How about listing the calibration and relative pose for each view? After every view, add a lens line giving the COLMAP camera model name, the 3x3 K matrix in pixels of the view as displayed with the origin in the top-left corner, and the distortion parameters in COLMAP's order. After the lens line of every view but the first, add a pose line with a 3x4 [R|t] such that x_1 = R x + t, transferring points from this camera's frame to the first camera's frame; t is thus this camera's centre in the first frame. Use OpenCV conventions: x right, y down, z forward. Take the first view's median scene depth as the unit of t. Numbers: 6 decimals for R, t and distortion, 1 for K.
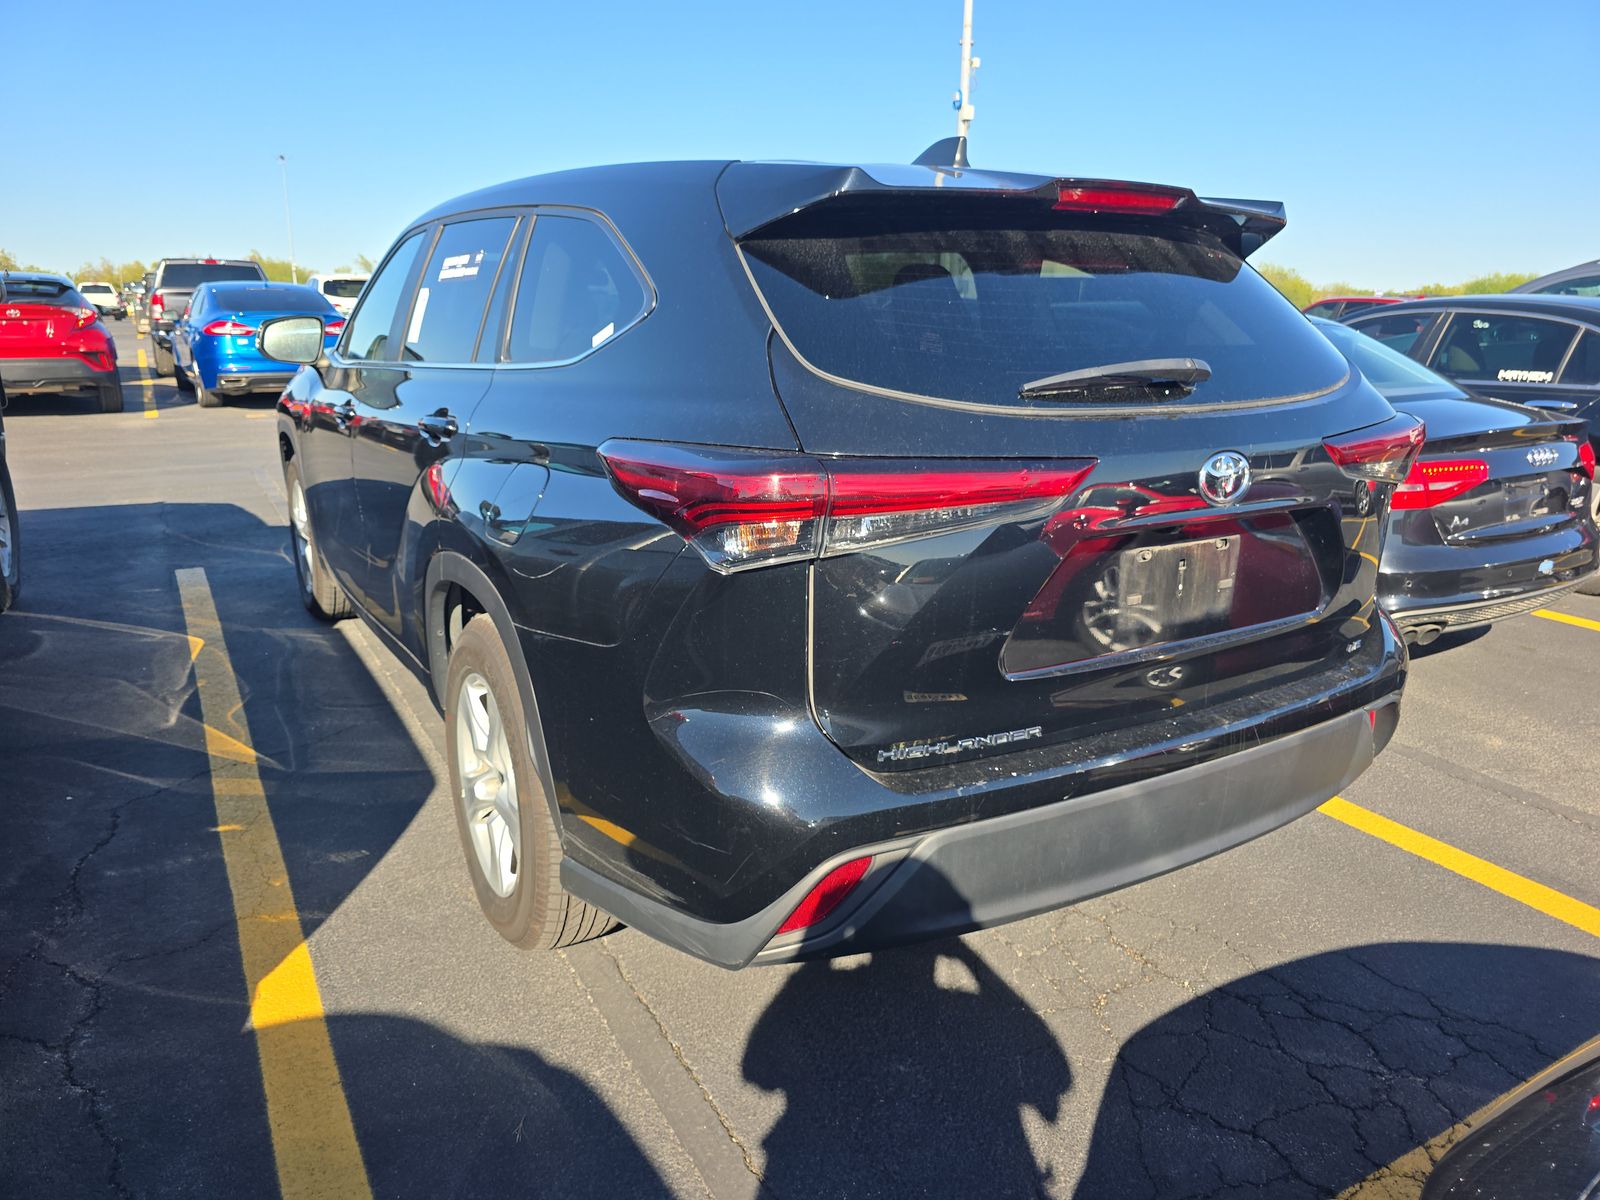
lens RADIAL K [[1116.8, 0, 791.0], [0, 1116.8, 589.5], [0, 0, 1]] dist [0.048249, -0.051034]
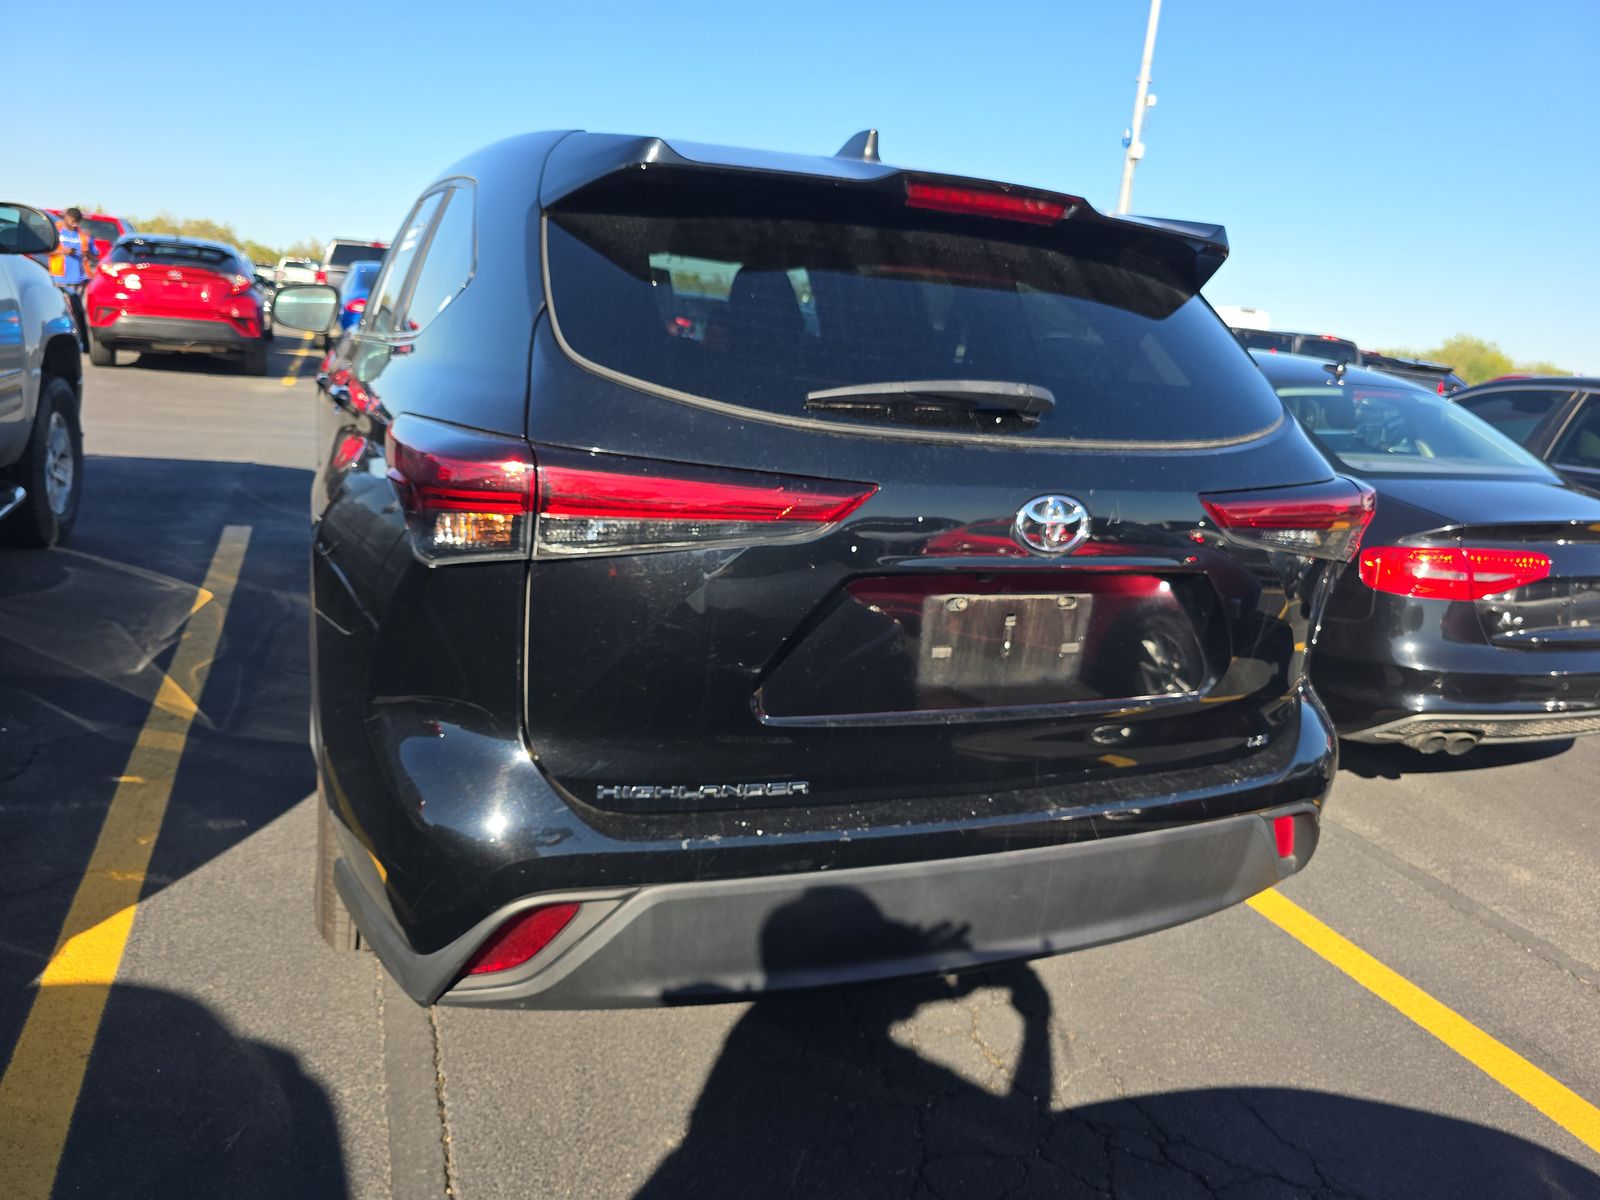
lens RADIAL K [[1116.8, 0, 805.7], [0, 1116.8, 592.4], [0, 0, 1]] dist [0.048249, -0.051034]
pose [[0.986187, 0.112899, -0.121196, 0.242754], [-0.115239, 0.993260, -0.012460, -0.011766], [0.118972, 0.026254, 0.992550, 0.096138]]
